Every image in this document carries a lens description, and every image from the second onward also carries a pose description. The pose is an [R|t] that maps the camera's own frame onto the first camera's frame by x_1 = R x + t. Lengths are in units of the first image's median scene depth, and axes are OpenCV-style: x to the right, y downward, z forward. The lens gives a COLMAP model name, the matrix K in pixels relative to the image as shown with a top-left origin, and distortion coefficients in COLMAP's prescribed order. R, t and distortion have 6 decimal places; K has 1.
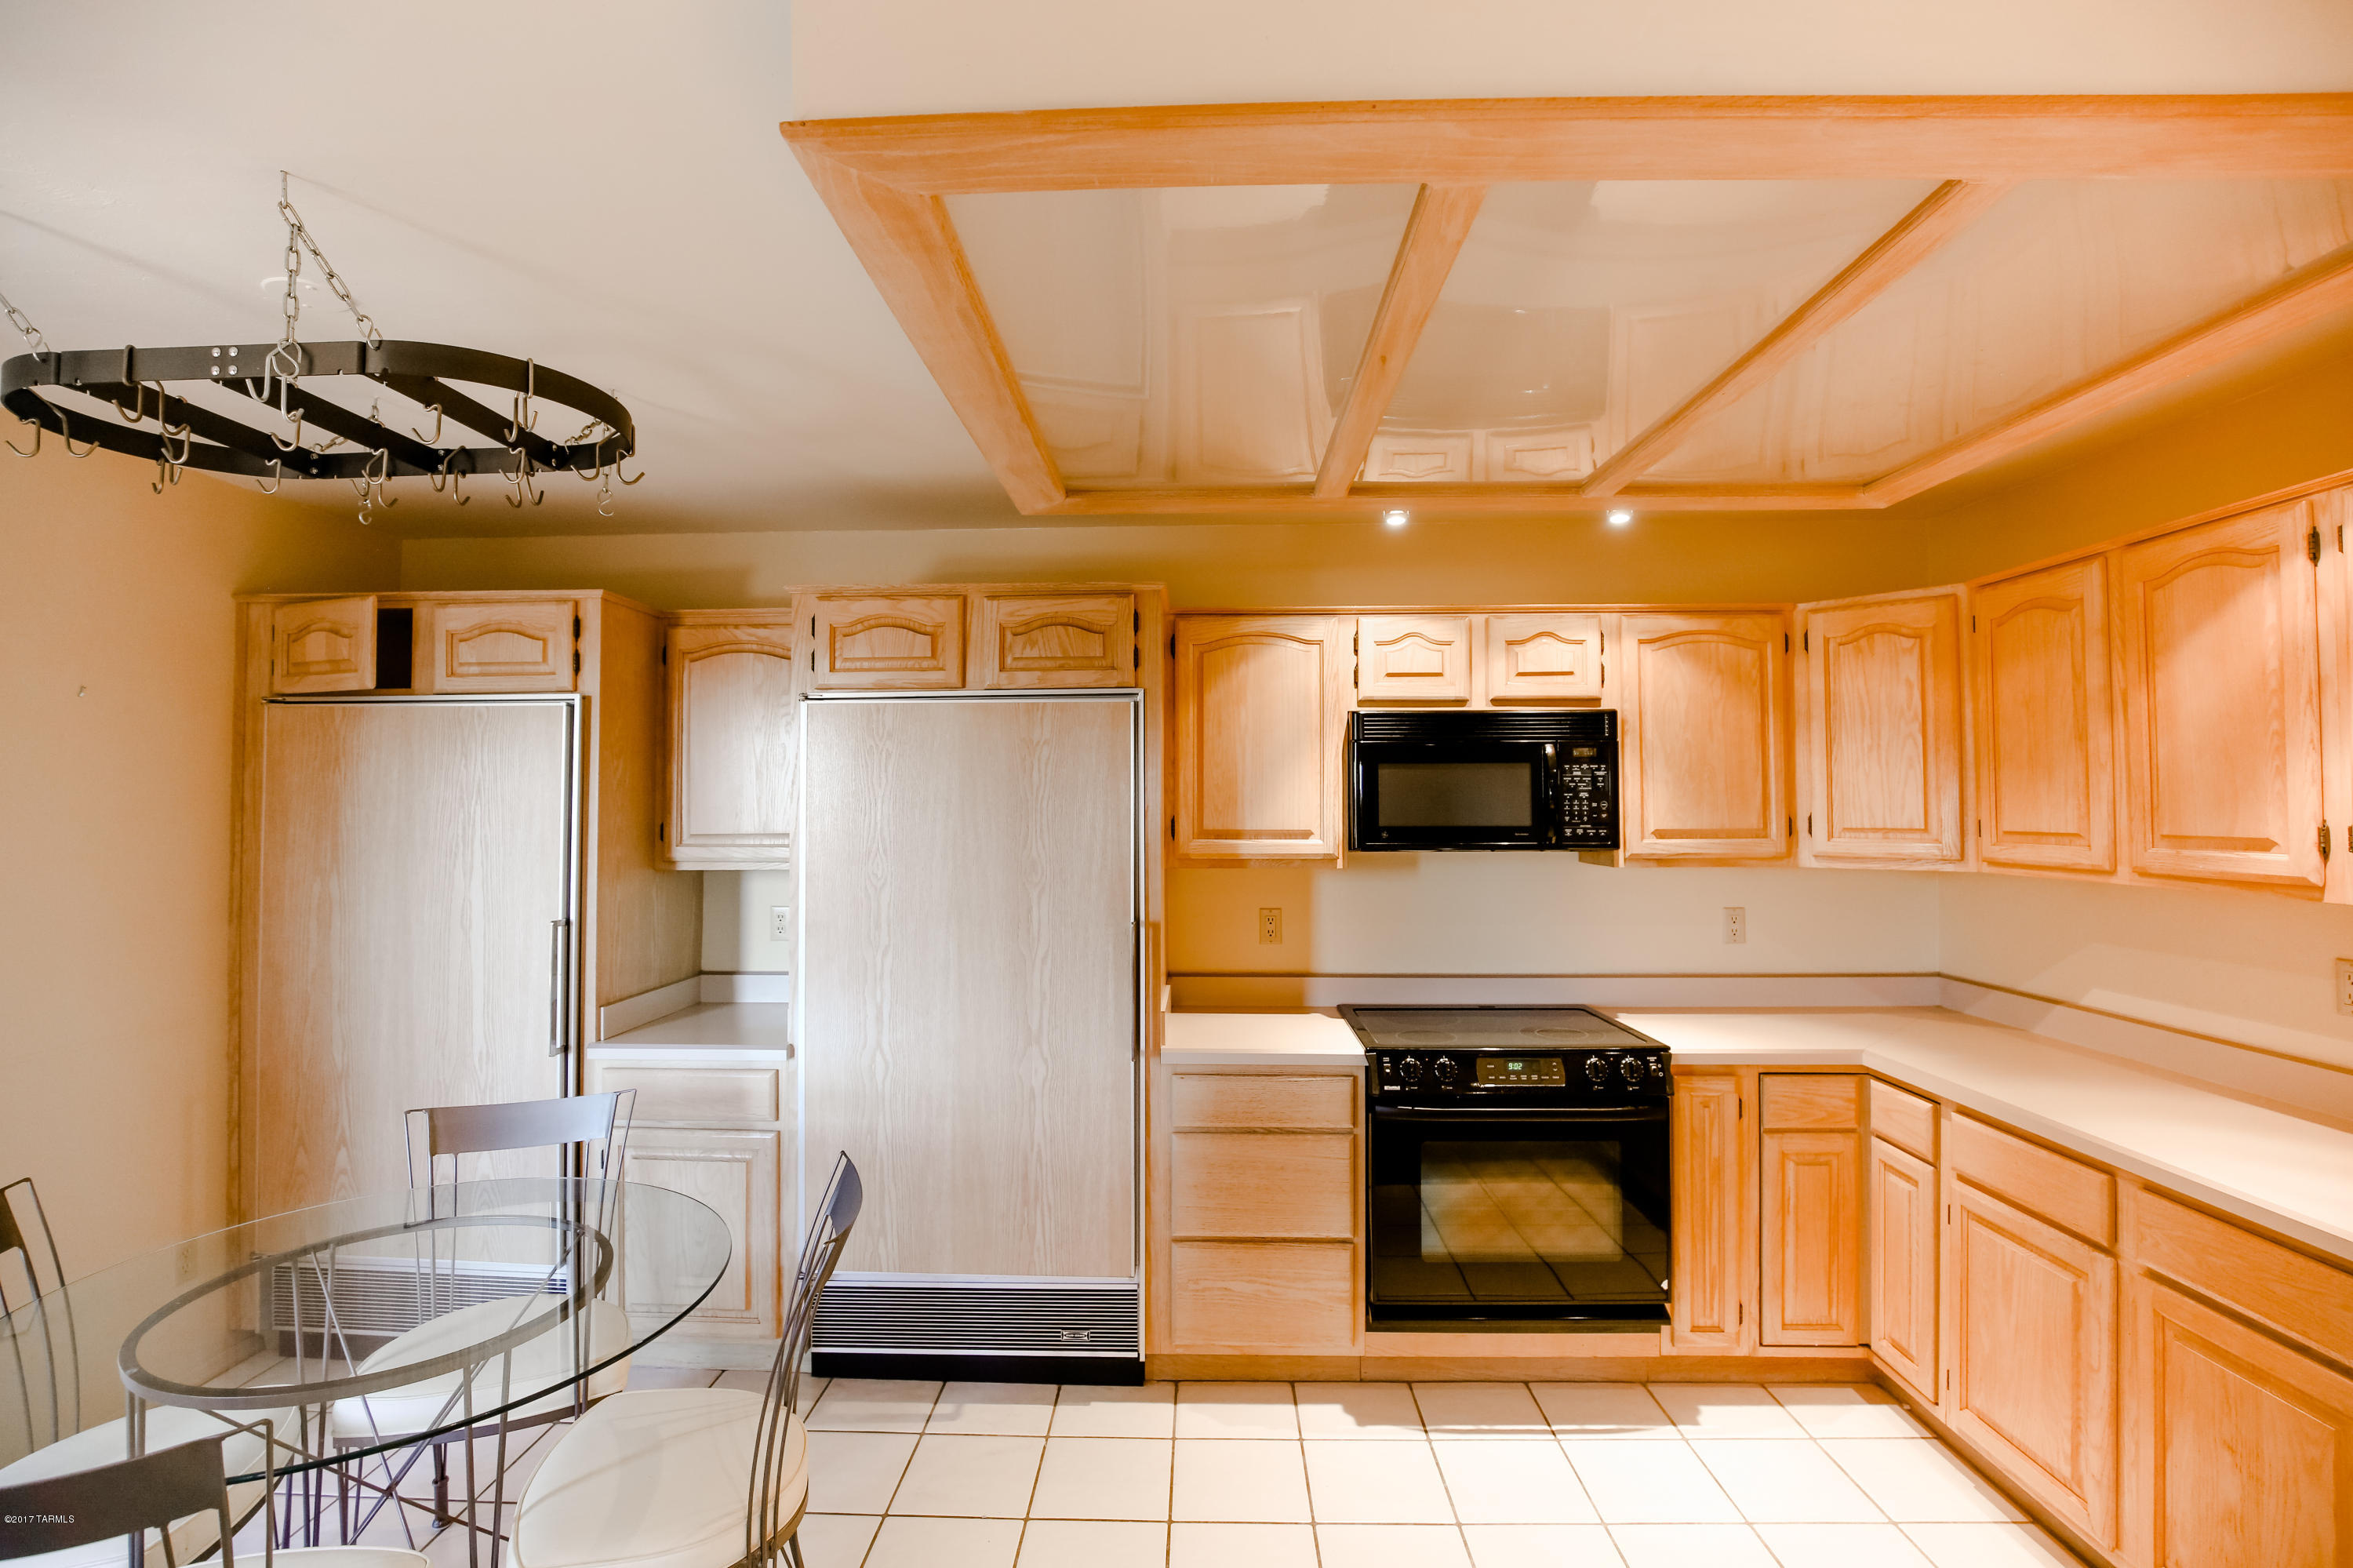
lens RADIAL K [[1097.5, 0, 1175.2], [0, 1097.5, 779.3], [0, 0, 1]] dist [-0.029310, -0.000621]
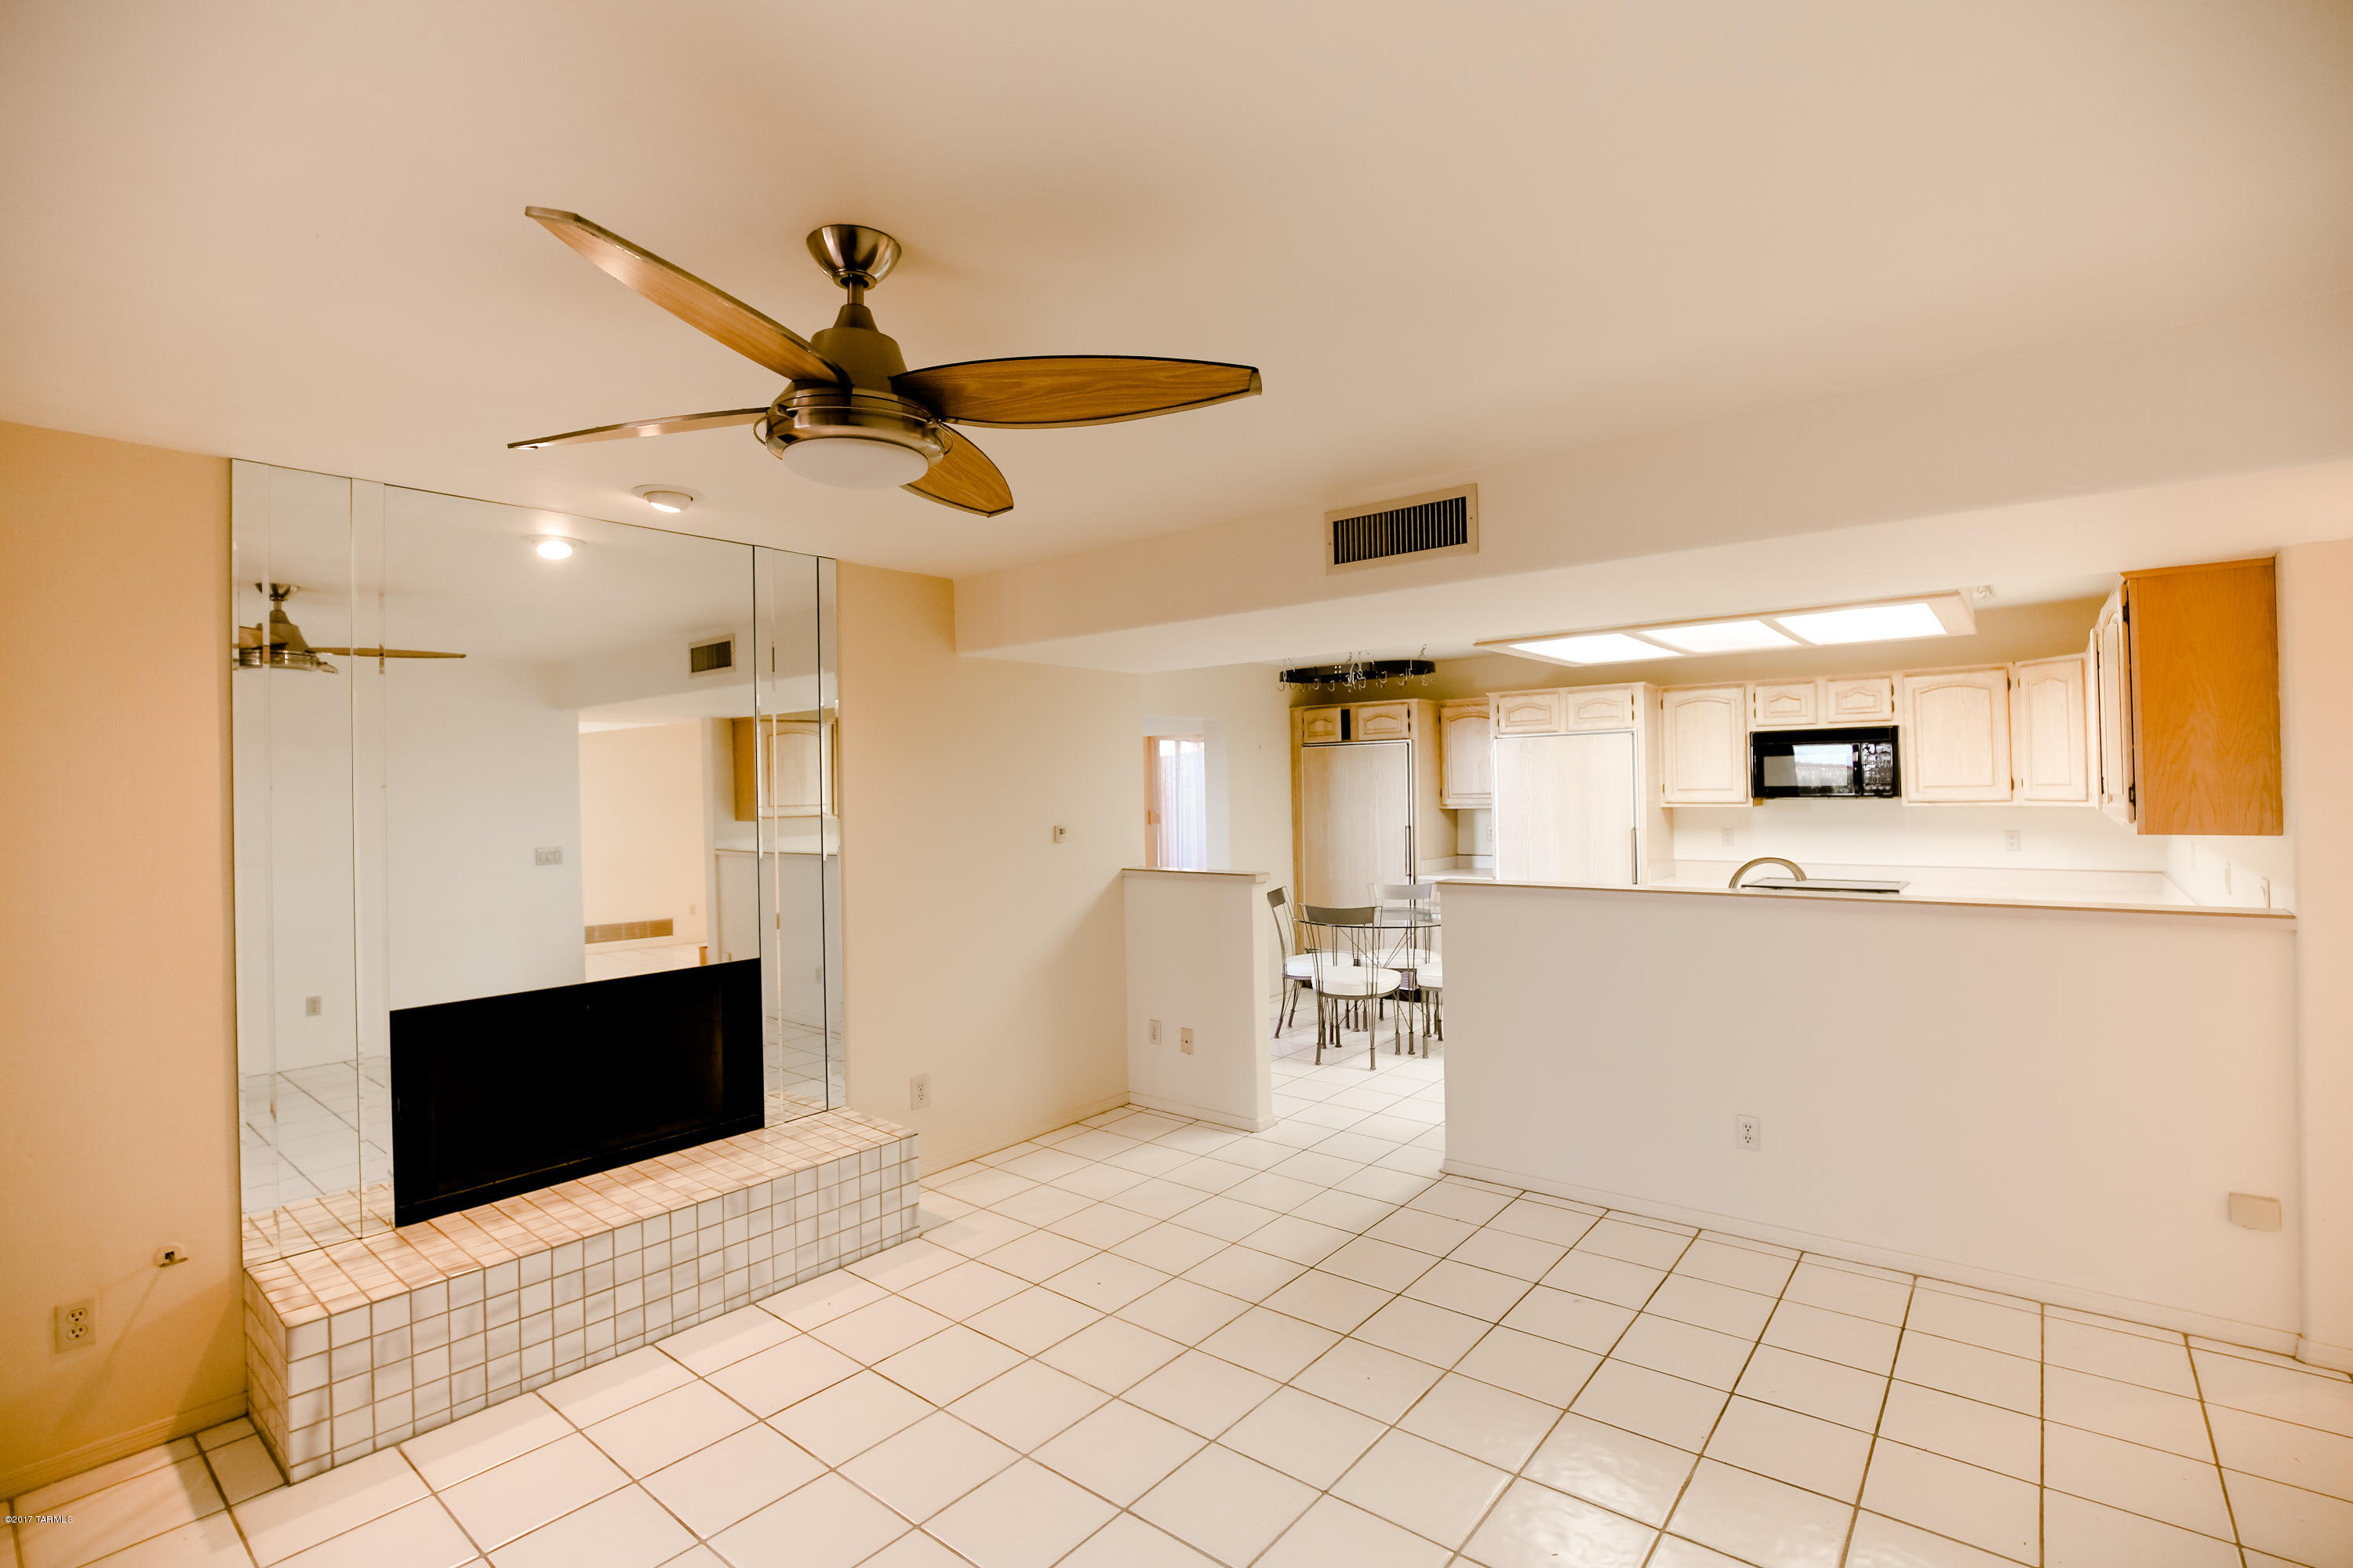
lens RADIAL K [[1097.5, 0, 1170.1], [0, 1097.5, 772.3], [0, 0, 1]] dist [-0.029310, -0.000621]
pose [[0.797460, -0.019996, -0.603041, 0.564281], [0.038997, 0.999069, 0.018441, -0.070076], [0.602110, -0.038223, 0.797497, -1.422151]]
